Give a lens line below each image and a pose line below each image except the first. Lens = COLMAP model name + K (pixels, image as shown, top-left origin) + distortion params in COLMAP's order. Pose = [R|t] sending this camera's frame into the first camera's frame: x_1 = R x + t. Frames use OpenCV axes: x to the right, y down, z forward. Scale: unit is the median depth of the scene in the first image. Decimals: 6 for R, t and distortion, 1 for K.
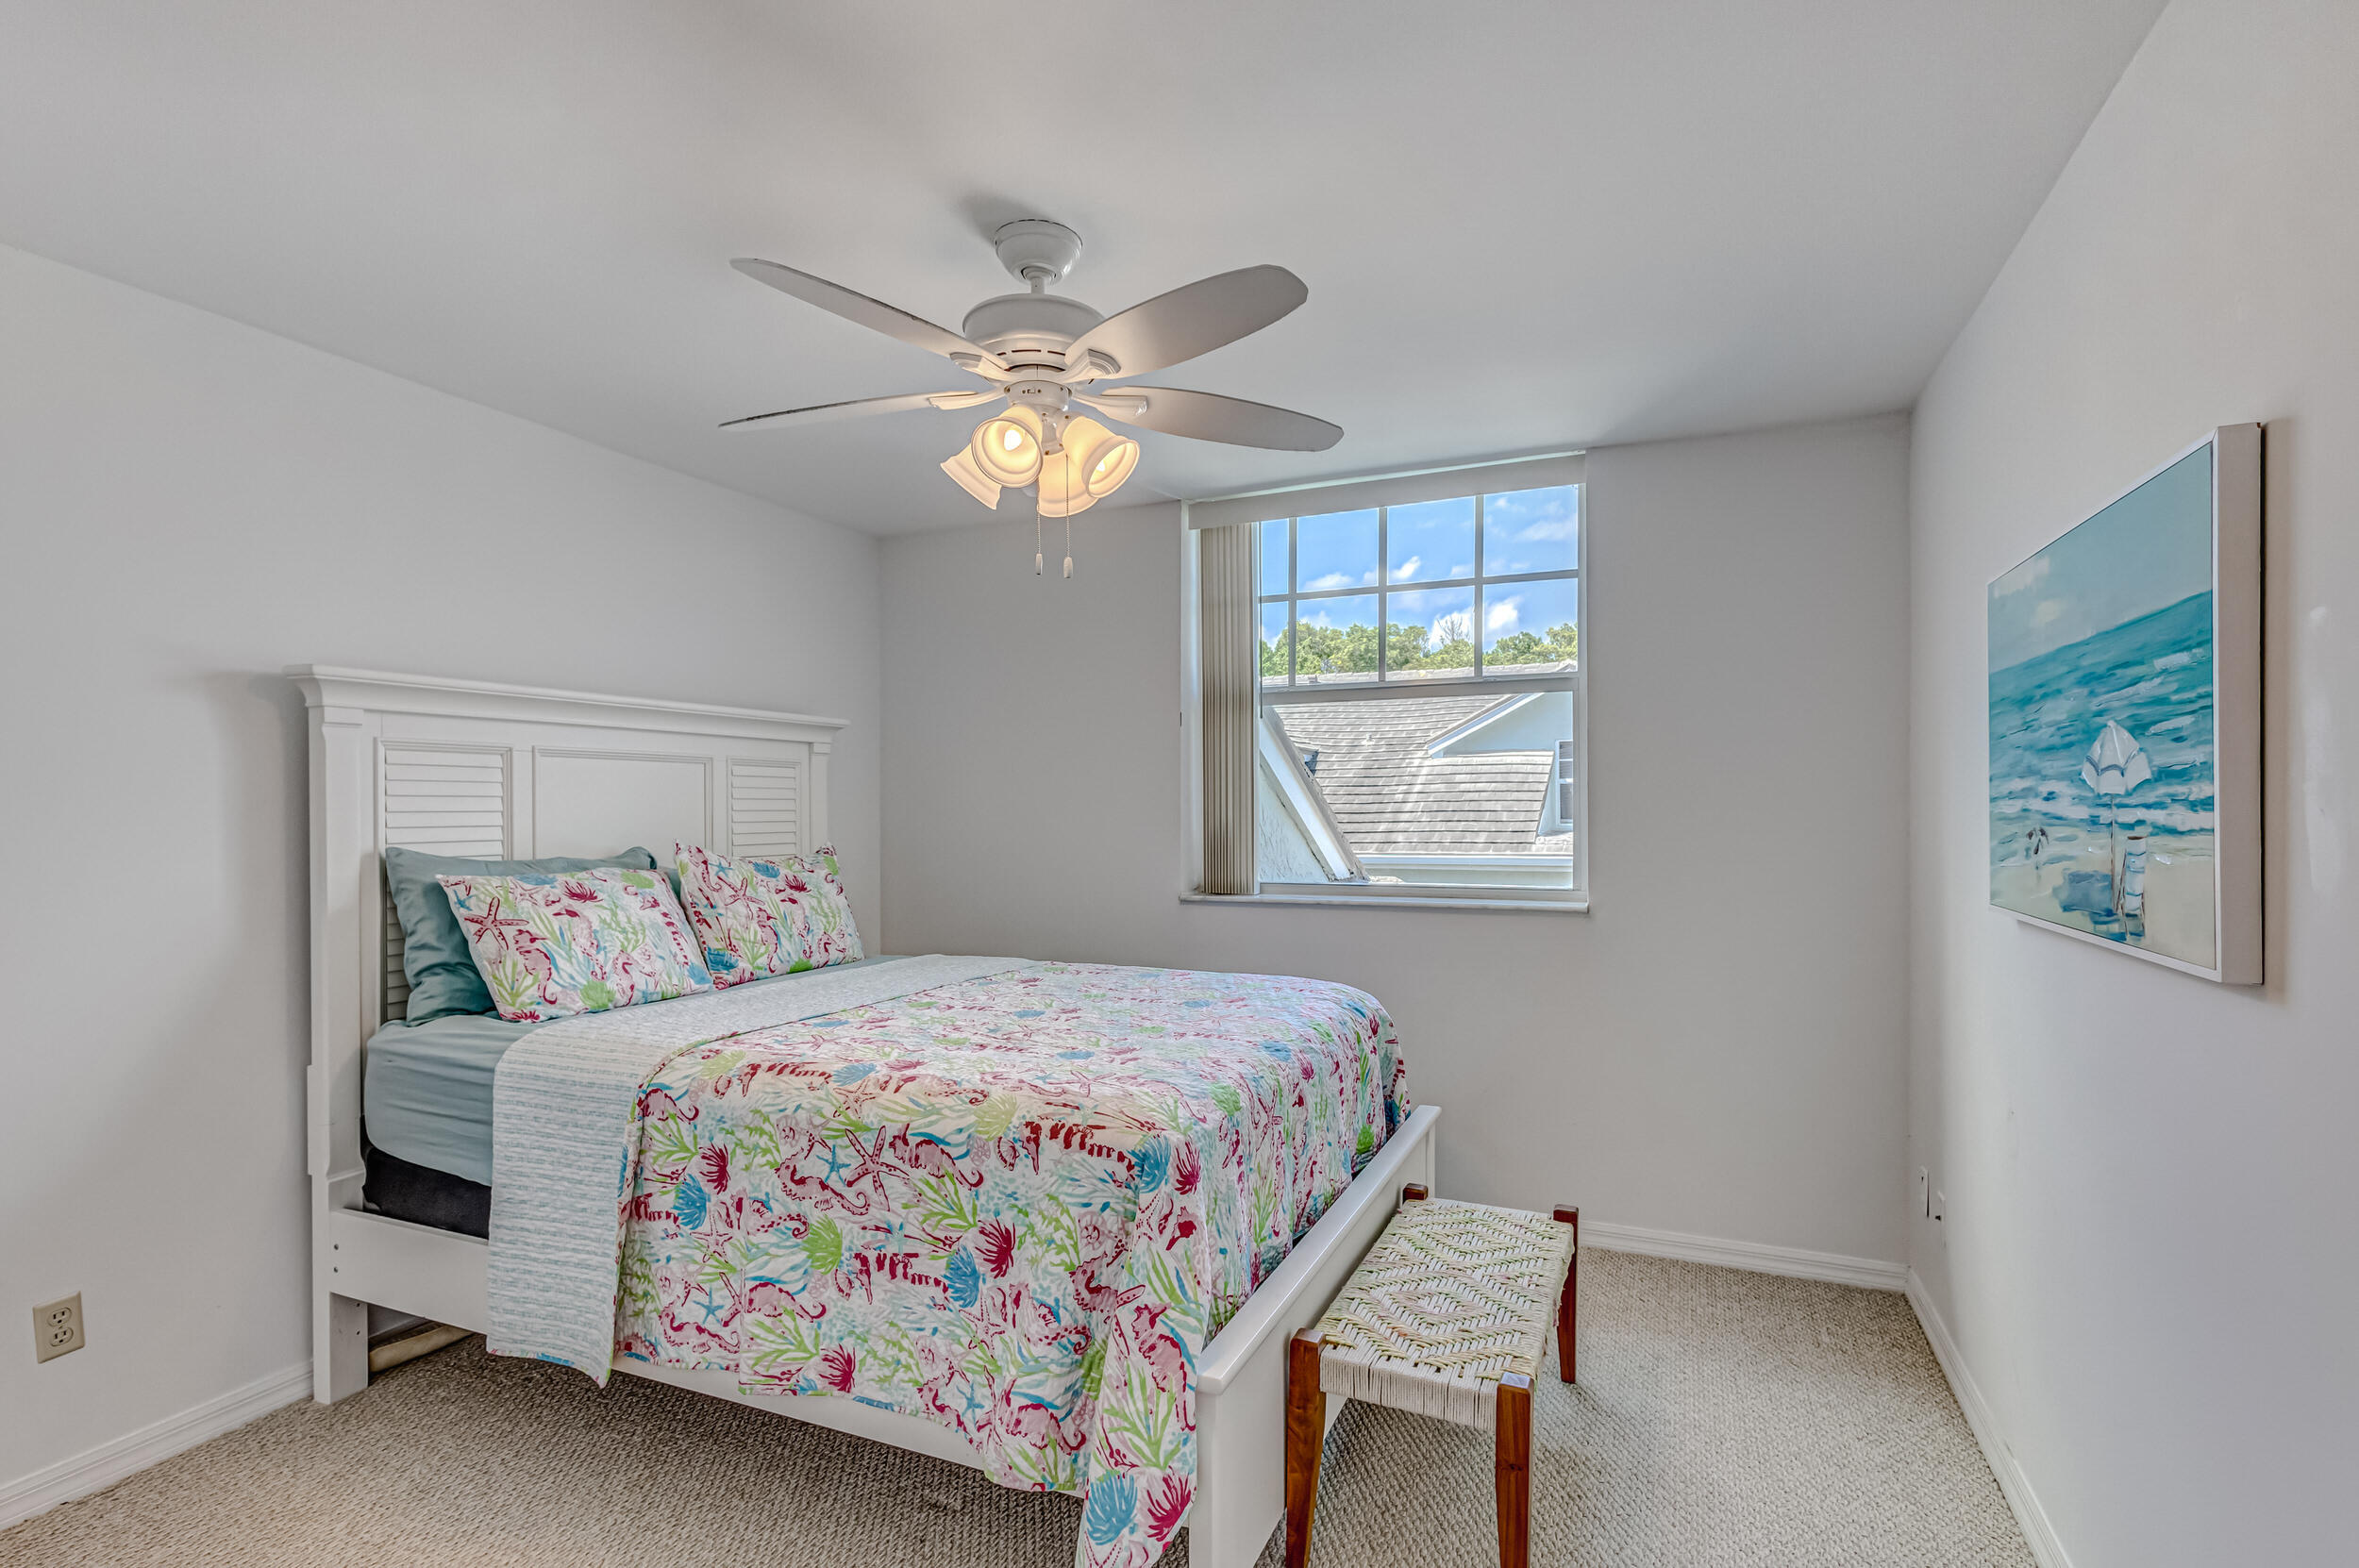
lens RADIAL K [[1097.6, 0, 1188.9], [0, 1097.6, 816.9], [0, 0, 1]] dist [0.012016, -0.000026]
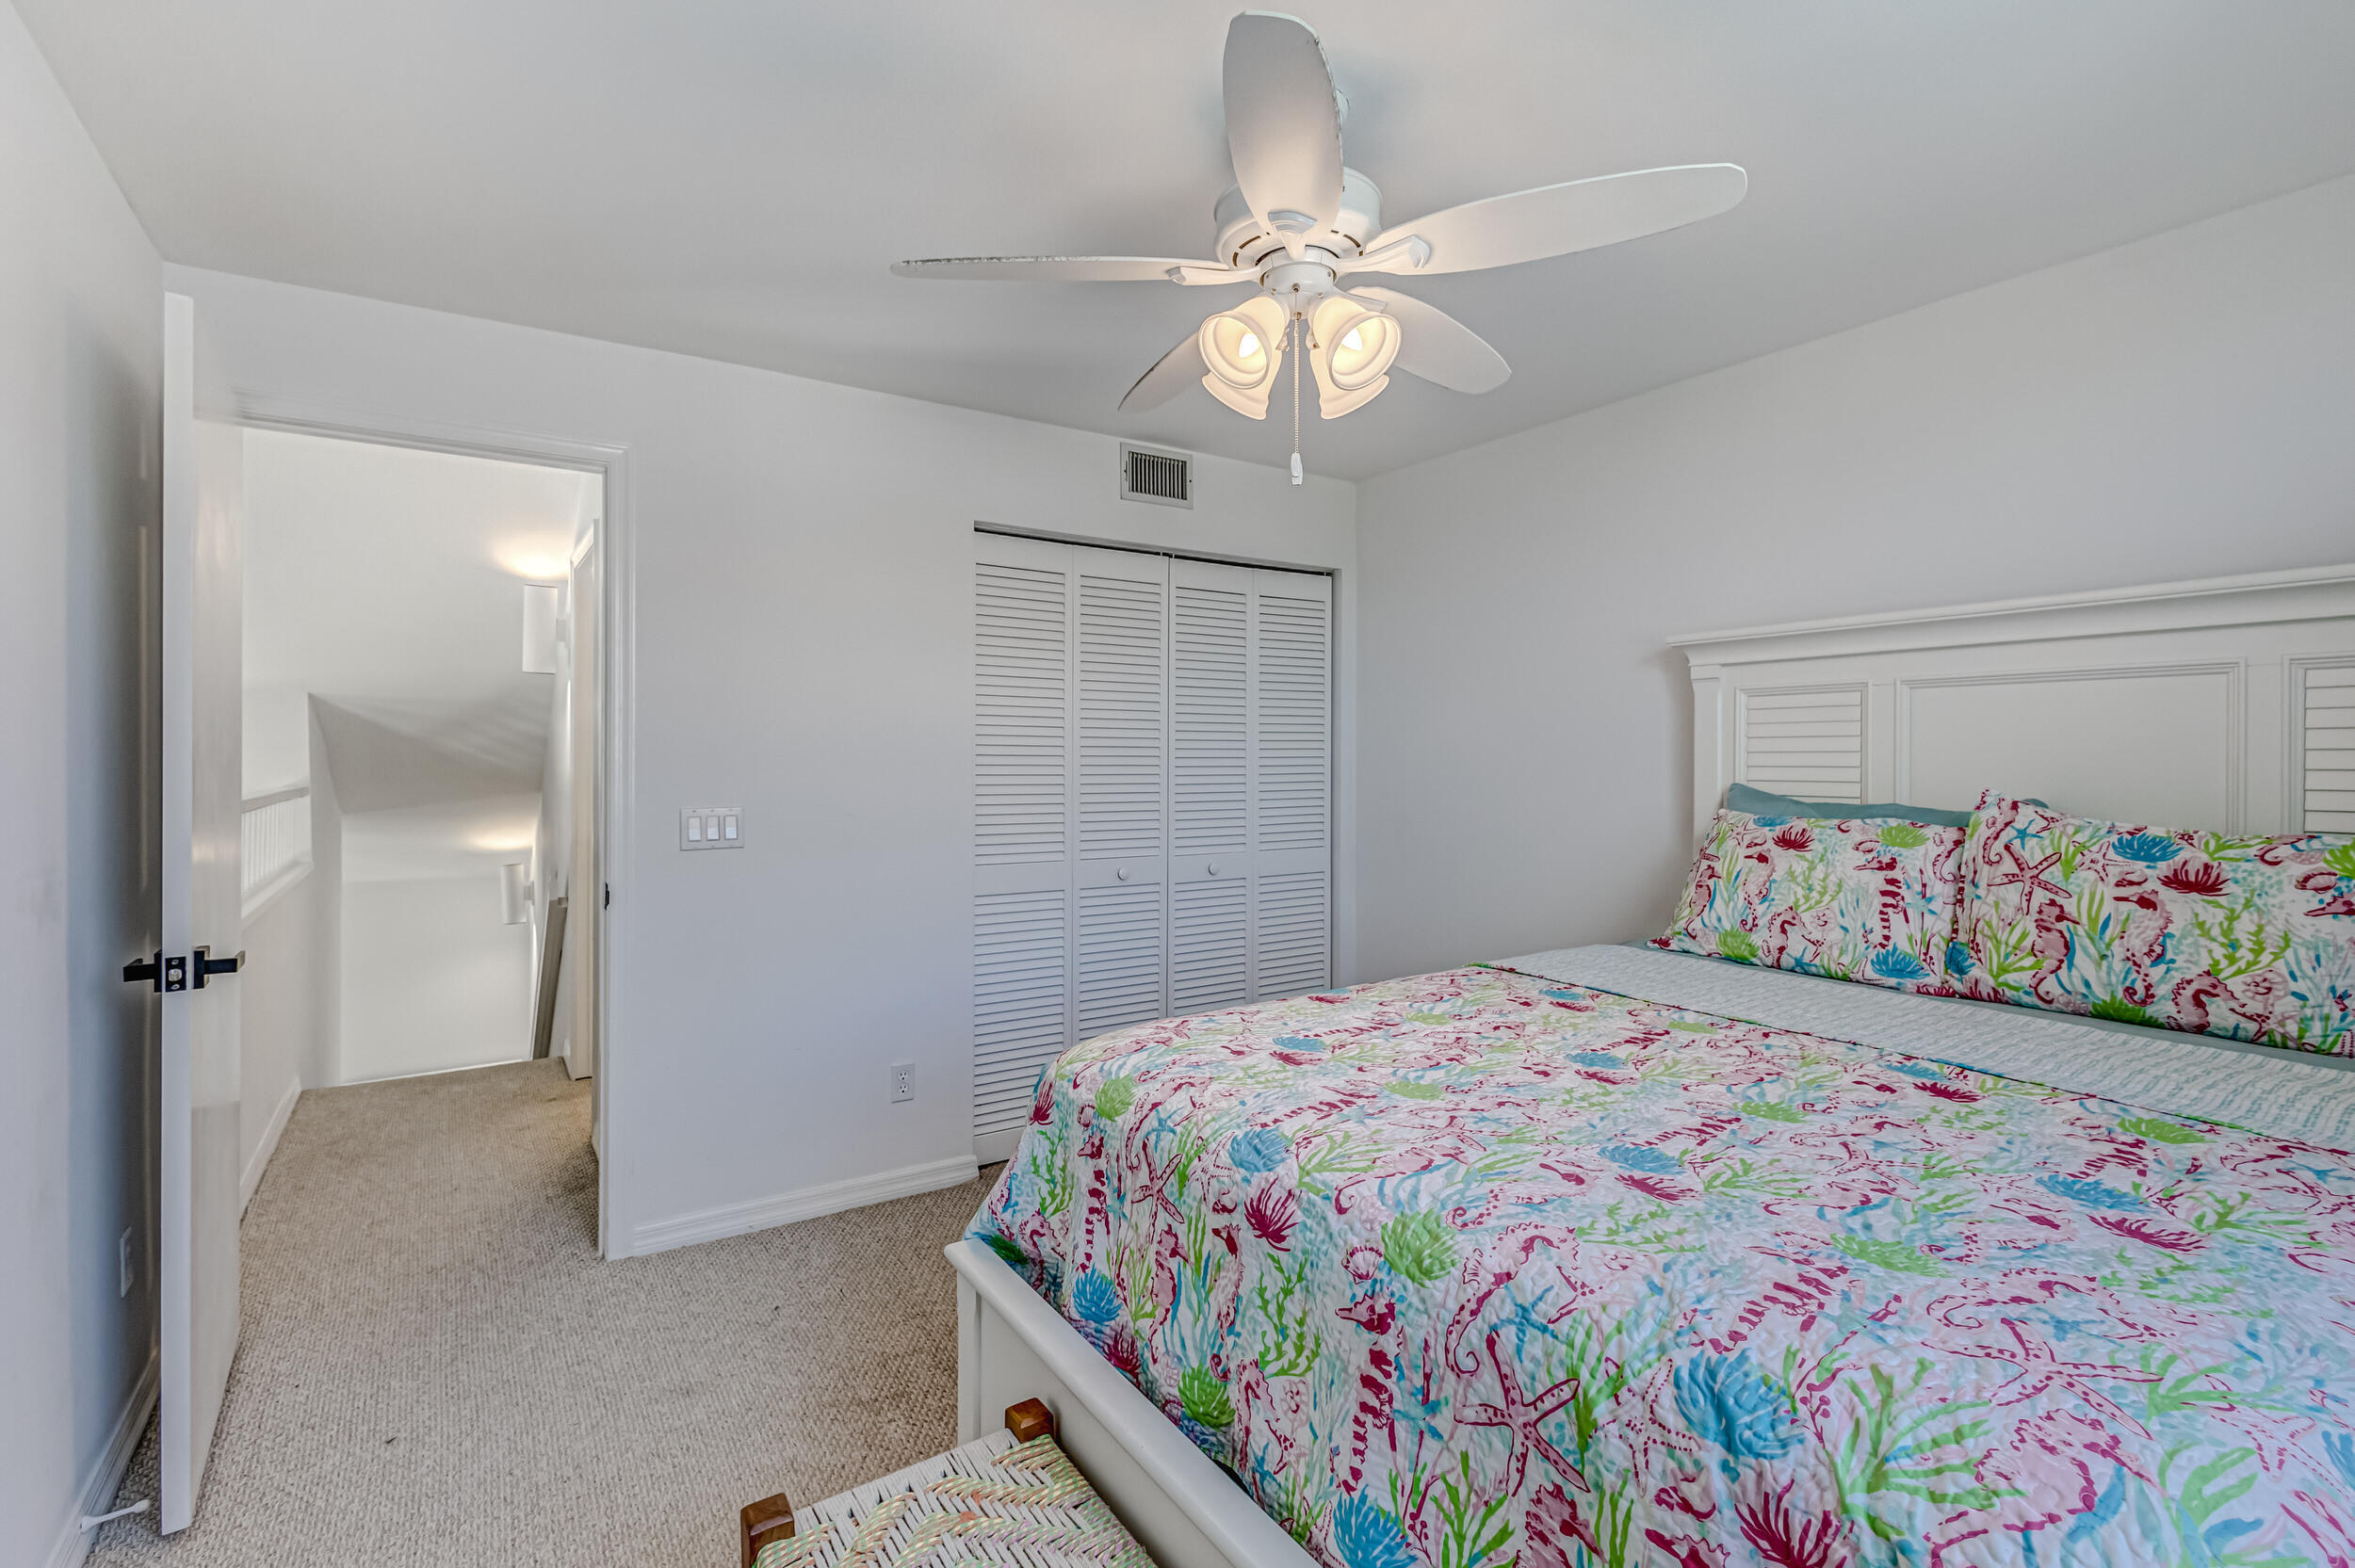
lens RADIAL K [[1095.7, 0, 1174.7], [0, 1095.7, 772.9], [0, 0, 1]] dist [0.012016, -0.000026]
pose [[-0.544618, 0.000576, -0.838684, 0.590019], [-0.017031, 0.999786, 0.011746, 0.014201], [0.838512, 0.020680, -0.544491, 1.271369]]
